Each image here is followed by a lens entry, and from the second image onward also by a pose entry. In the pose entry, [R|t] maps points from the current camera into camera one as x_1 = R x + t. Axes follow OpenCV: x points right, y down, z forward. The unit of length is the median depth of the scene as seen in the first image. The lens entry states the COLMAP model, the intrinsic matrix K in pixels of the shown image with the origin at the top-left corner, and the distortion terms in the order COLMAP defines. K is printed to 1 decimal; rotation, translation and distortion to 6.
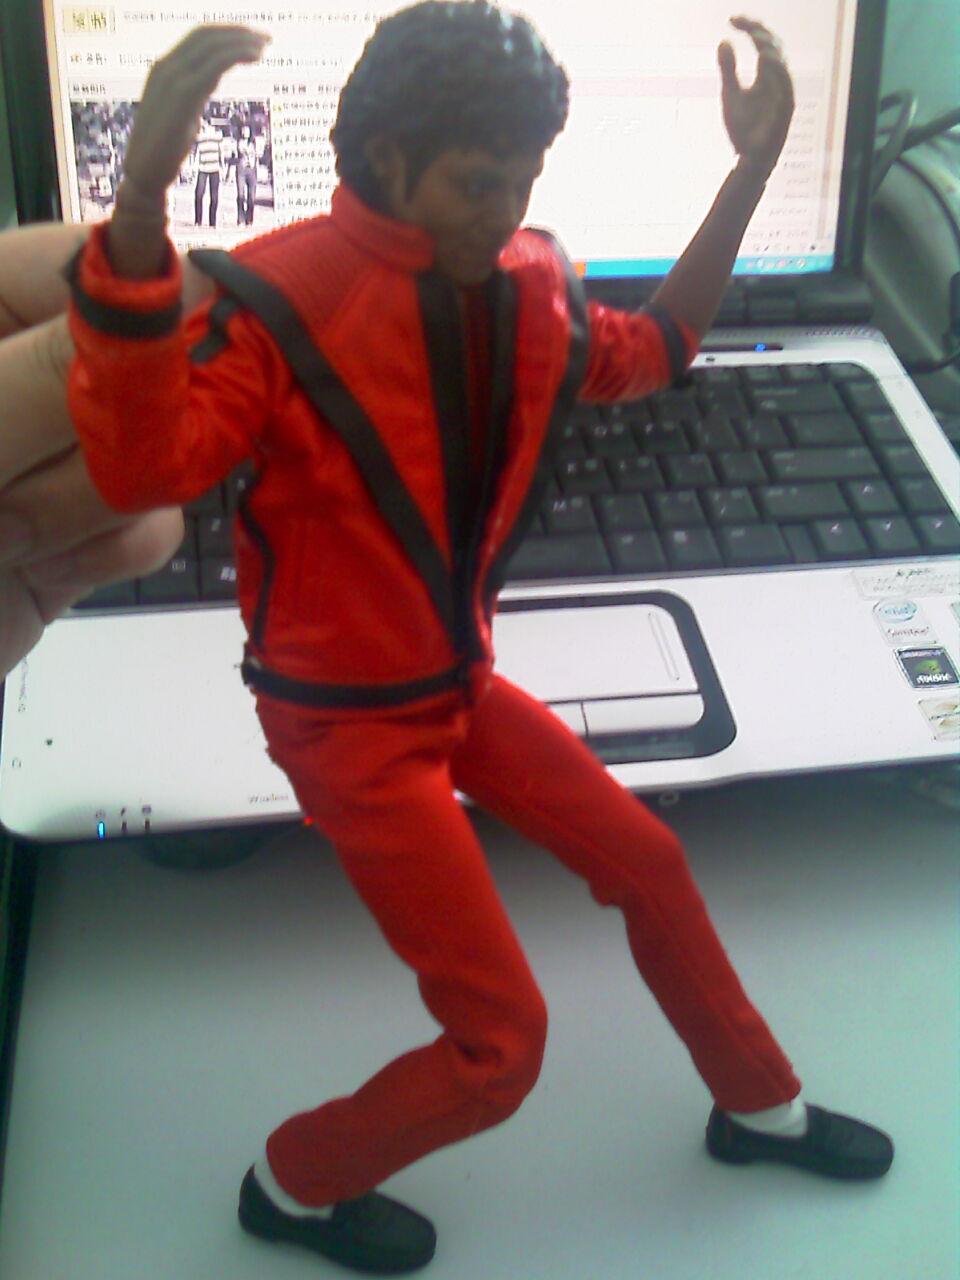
lens RADIAL K [[1381.6, 0, 450.6], [0, 1381.6, 645.1], [0, 0, 1]] dist [-0.025364, 0.000000]
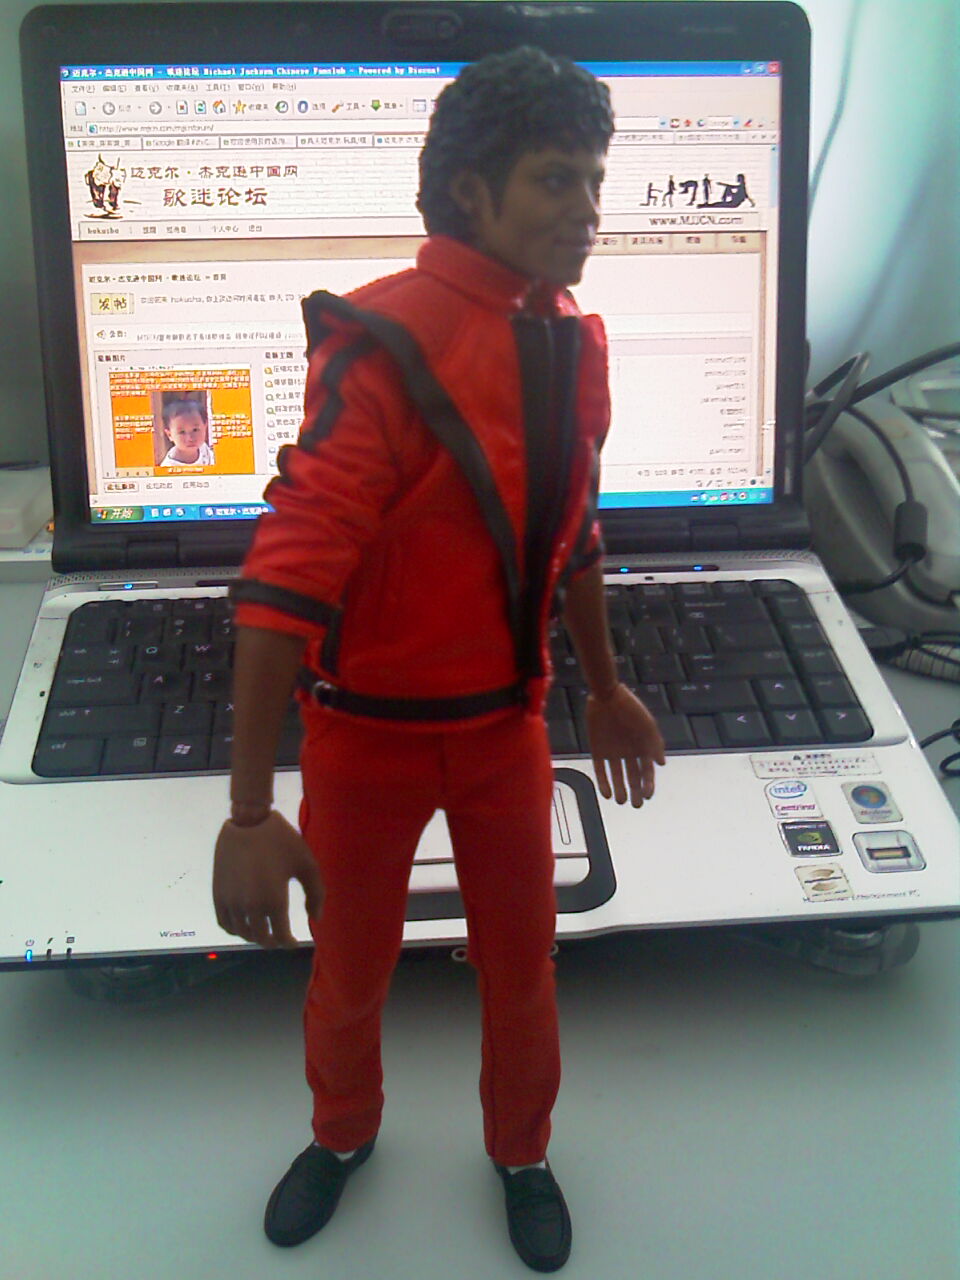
lens RADIAL K [[1381.6, 0, 463.1], [0, 1381.6, 661.9], [0, 0, 1]] dist [-0.025364, 0.000000]
pose [[0.994501, -0.002300, -0.104706, 0.172452], [-0.018281, 0.980598, -0.195174, 0.086738], [0.103124, 0.196015, 0.975163, -0.091308]]
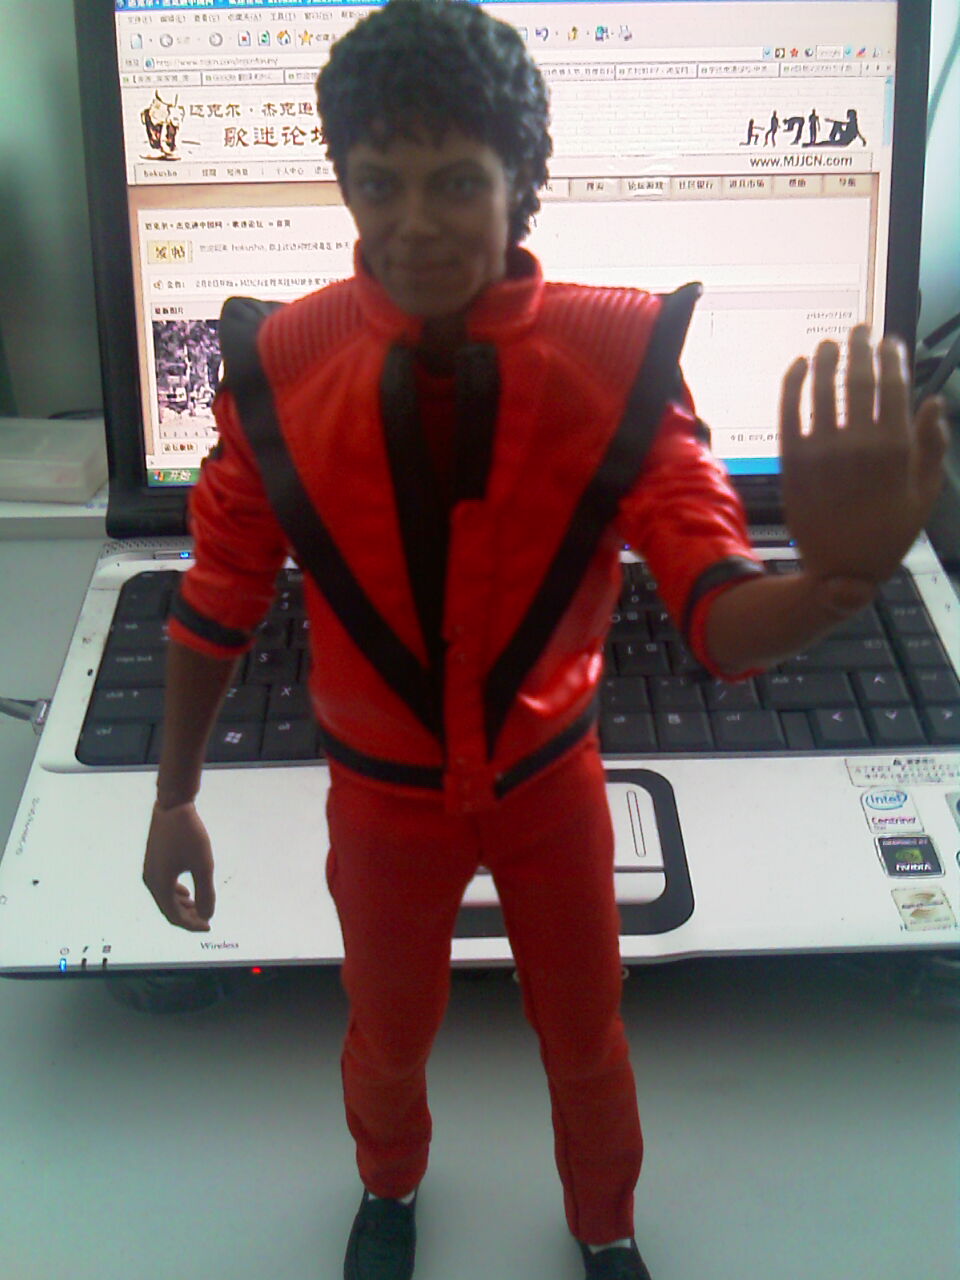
lens RADIAL K [[1381.6, 0, 466.4], [0, 1381.6, 656.4], [0, 0, 1]] dist [-0.025364, 0.000000]
pose [[0.986259, 0.022313, -0.163692, 0.174797], [-0.046348, 0.988415, -0.144523, 0.028984], [0.158571, 0.150124, 0.975868, -0.023465]]
